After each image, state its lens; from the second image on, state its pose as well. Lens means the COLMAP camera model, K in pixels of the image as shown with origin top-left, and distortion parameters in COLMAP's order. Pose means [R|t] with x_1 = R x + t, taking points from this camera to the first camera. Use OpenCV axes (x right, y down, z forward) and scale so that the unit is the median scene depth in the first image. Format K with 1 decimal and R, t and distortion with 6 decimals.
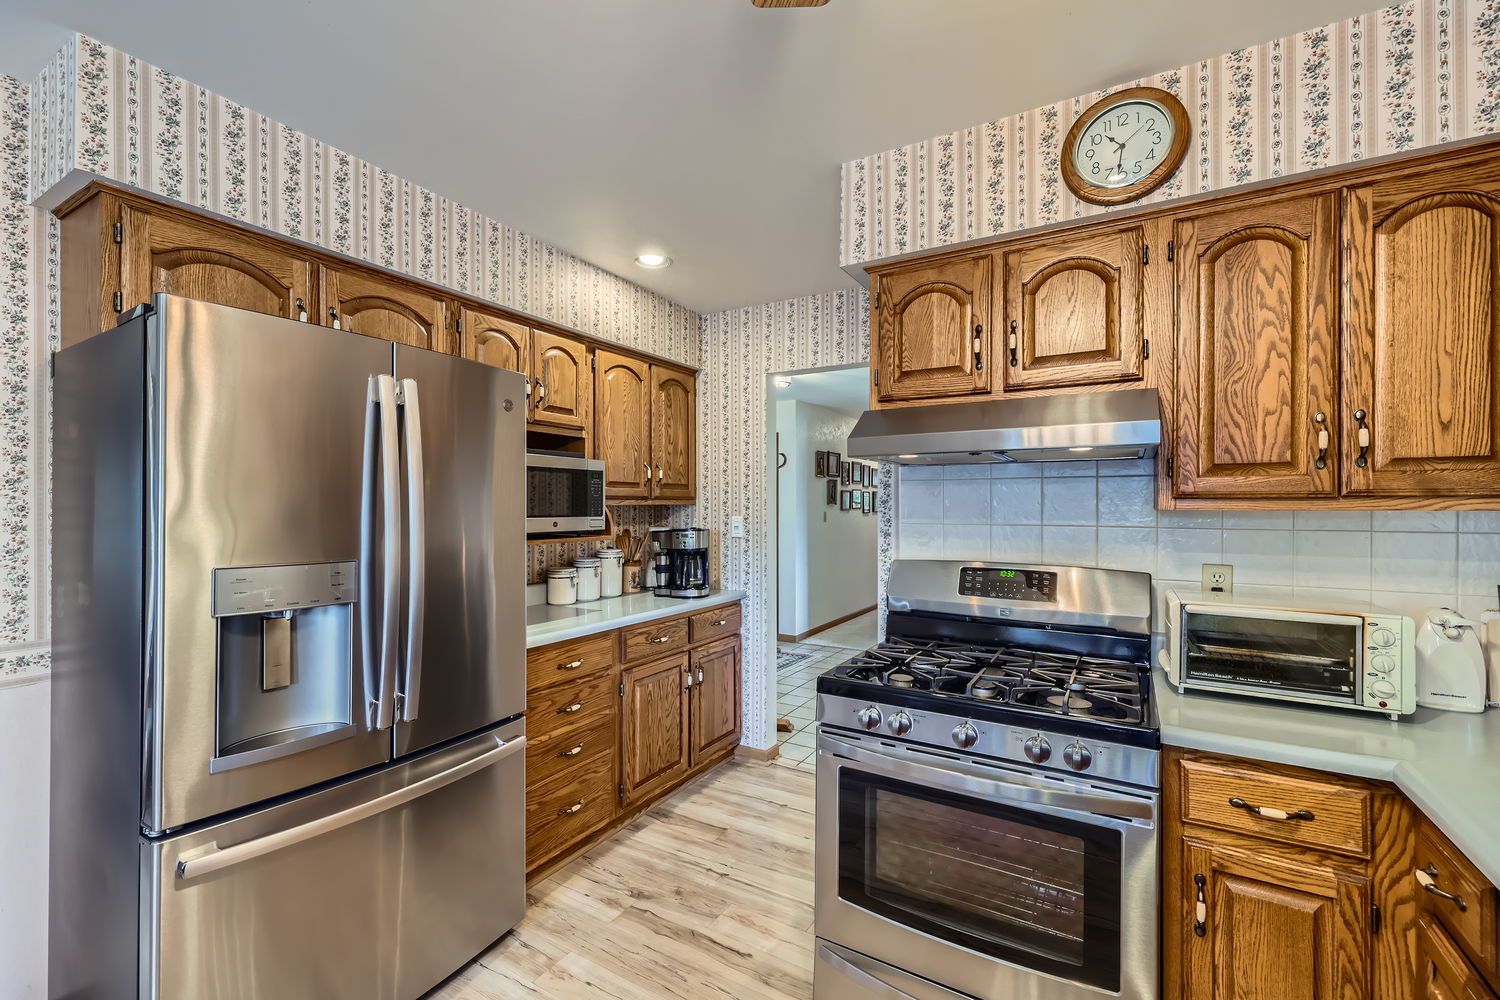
lens RADIAL K [[640.2, 0, 739.3], [0, 640.2, 508.4], [0, 0, 1]] dist [0.003839, -0.000188]
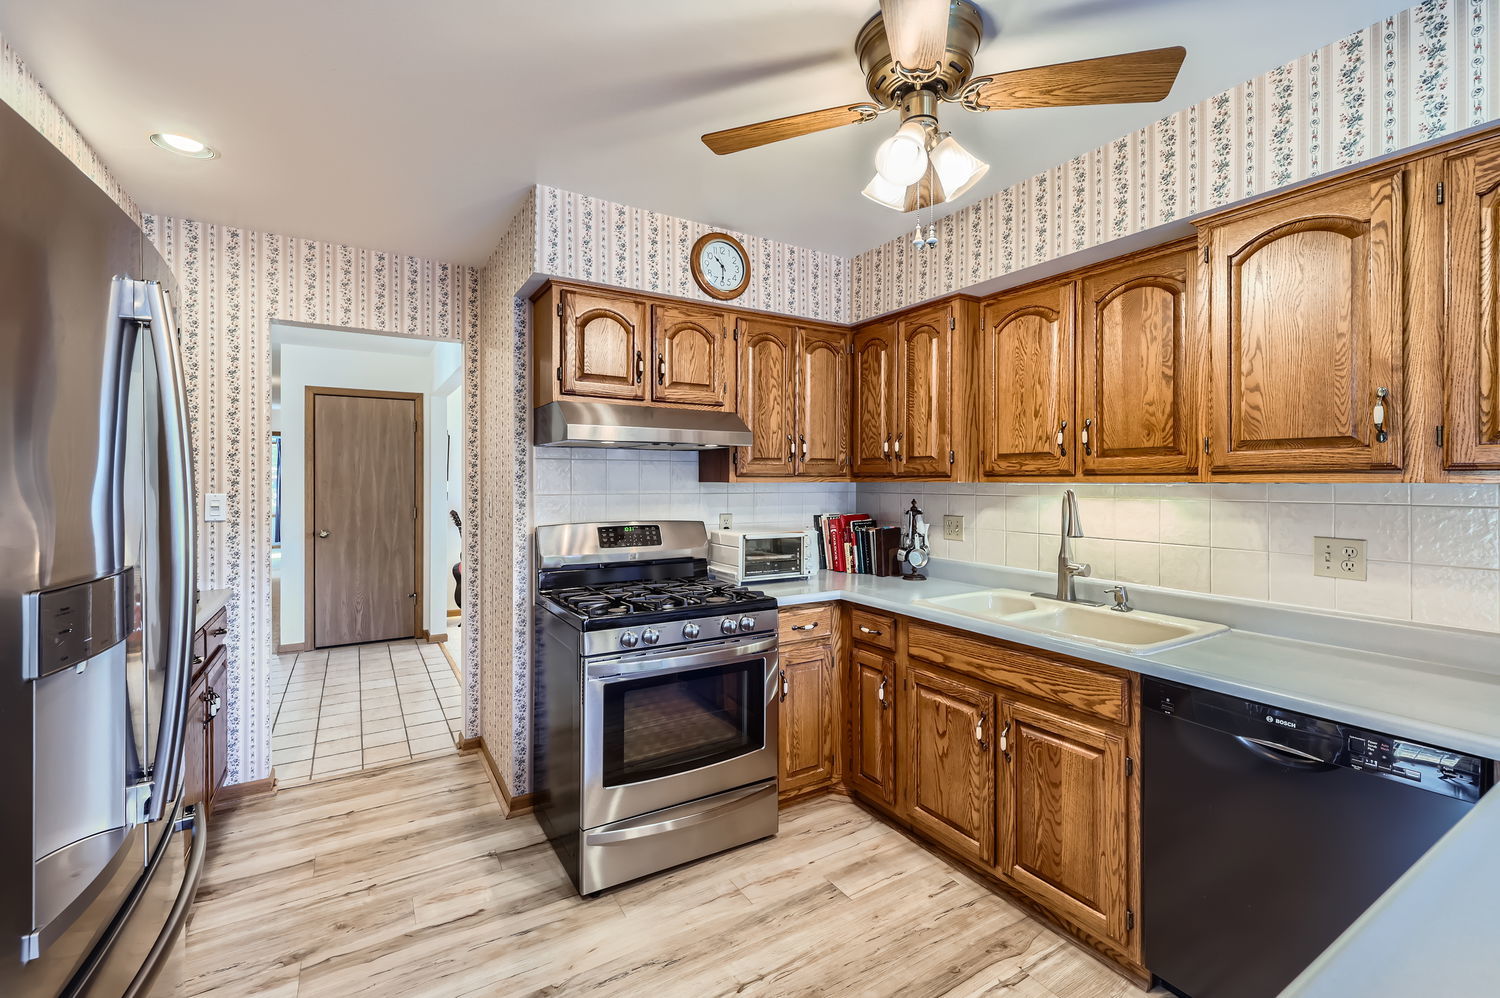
lens RADIAL K [[640.2, 0, 748.9], [0, 640.2, 484.8], [0, 0, 1]] dist [0.003839, -0.000188]
pose [[0.465644, -0.007875, 0.884937, -0.672270], [0.002719, 0.999968, 0.007468, -0.003452], [-0.884968, -0.001071, 0.465651, 0.122061]]
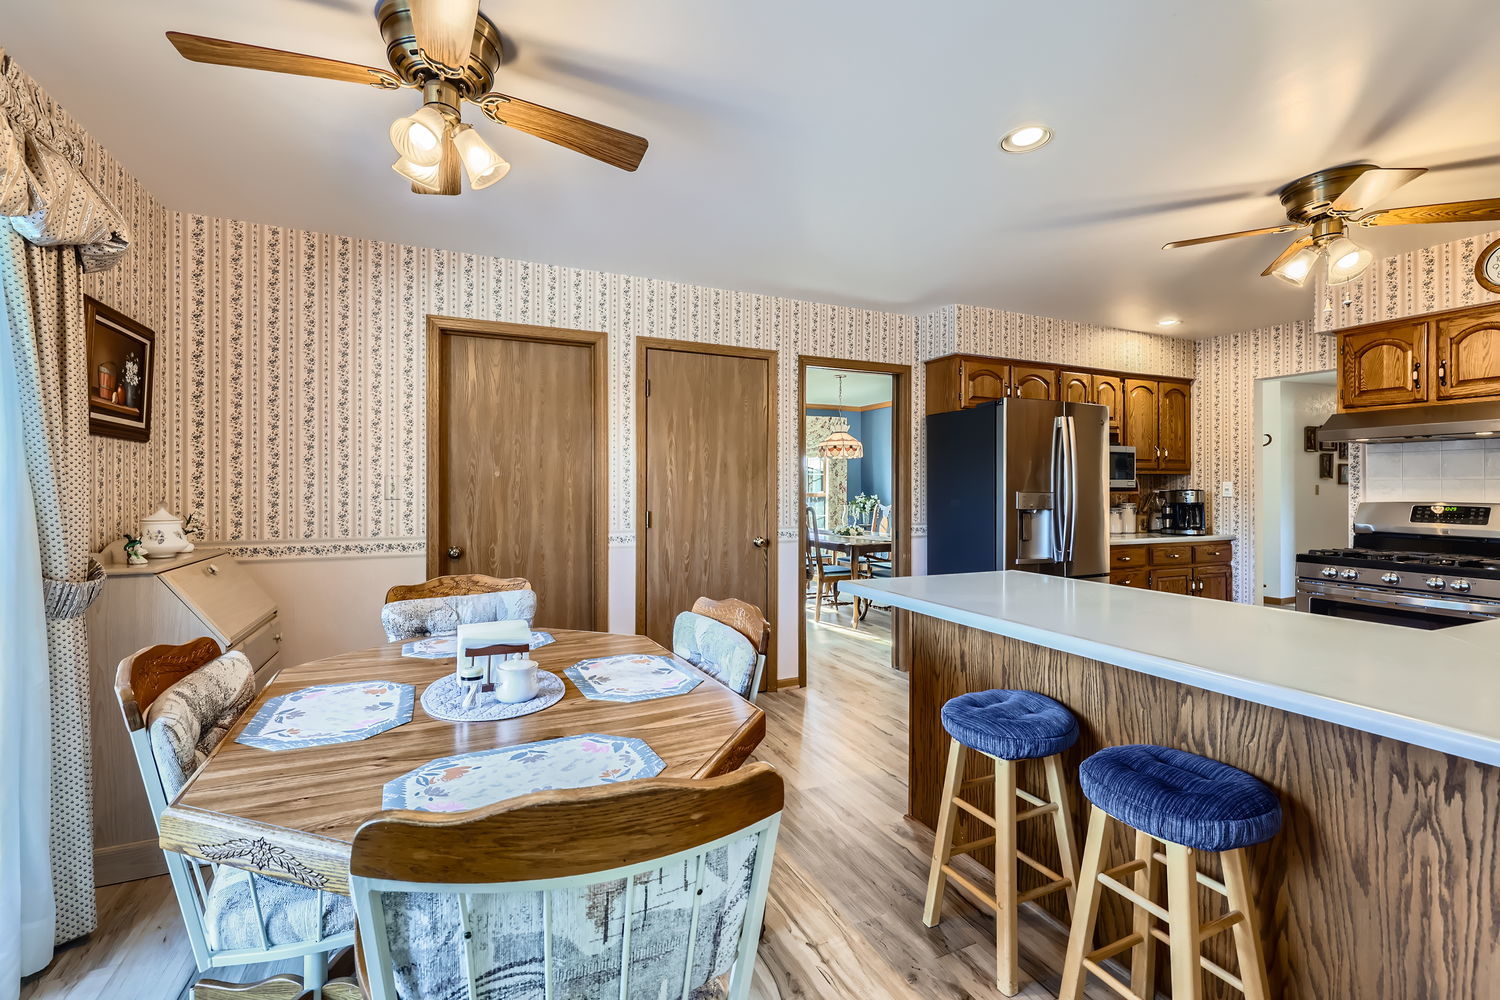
lens RADIAL K [[640.2, 0, 761.3], [0, 640.2, 486.9], [0, 0, 1]] dist [0.003839, -0.000188]
pose [[0.830508, -0.000518, -0.557006, -0.120025], [-0.002618, 0.999985, -0.004834, 0.057388], [0.557000, 0.005473, 0.830494, -1.286403]]
